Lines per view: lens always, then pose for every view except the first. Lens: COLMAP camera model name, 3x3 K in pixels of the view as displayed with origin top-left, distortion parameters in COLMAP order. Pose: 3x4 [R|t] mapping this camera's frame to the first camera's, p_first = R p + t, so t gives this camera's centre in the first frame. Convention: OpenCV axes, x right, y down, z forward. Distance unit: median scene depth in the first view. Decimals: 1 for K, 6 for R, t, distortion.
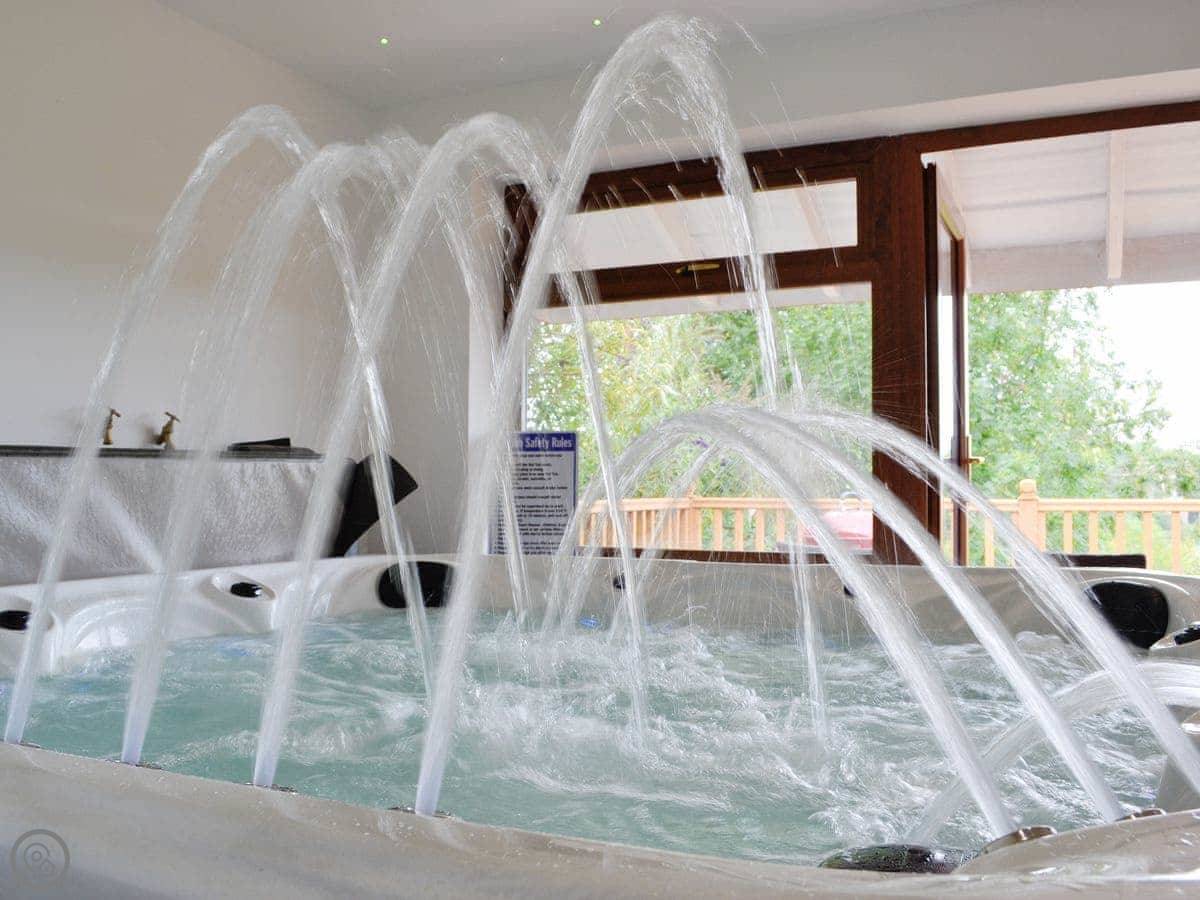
lens RADIAL K [[1157.9, 0, 600.0], [0, 1157.9, 450.0], [0, 0, 1]] dist [-0.058158, 0.003262]
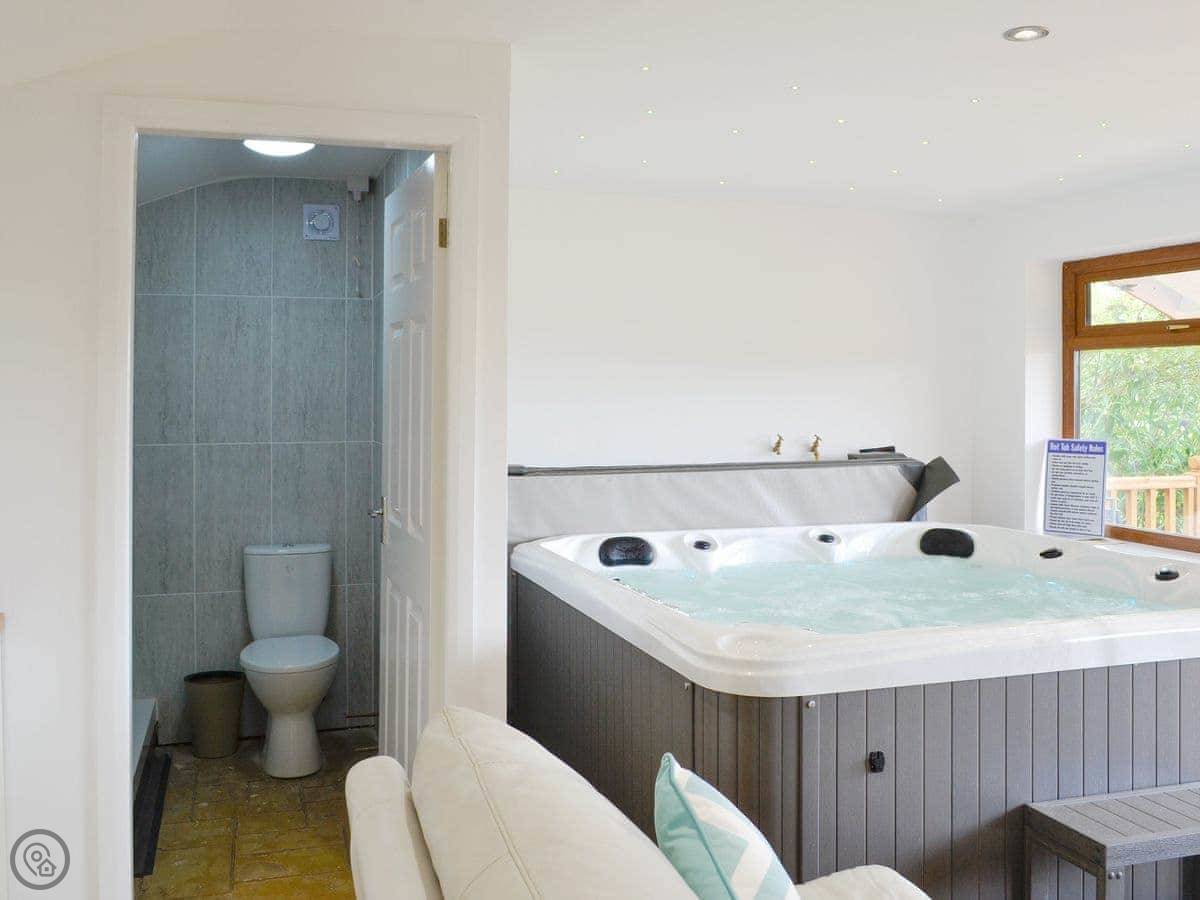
lens RADIAL K [[1157.9, 0, 600.0], [0, 1157.9, 450.0], [0, 0, 1]] dist [-0.058158, 0.003262]
pose [[0.714341, 0.033447, -0.698998, 0.599818], [0.014146, 0.997963, 0.062208, -0.117502], [0.699655, -0.054326, 0.712413, -0.484142]]
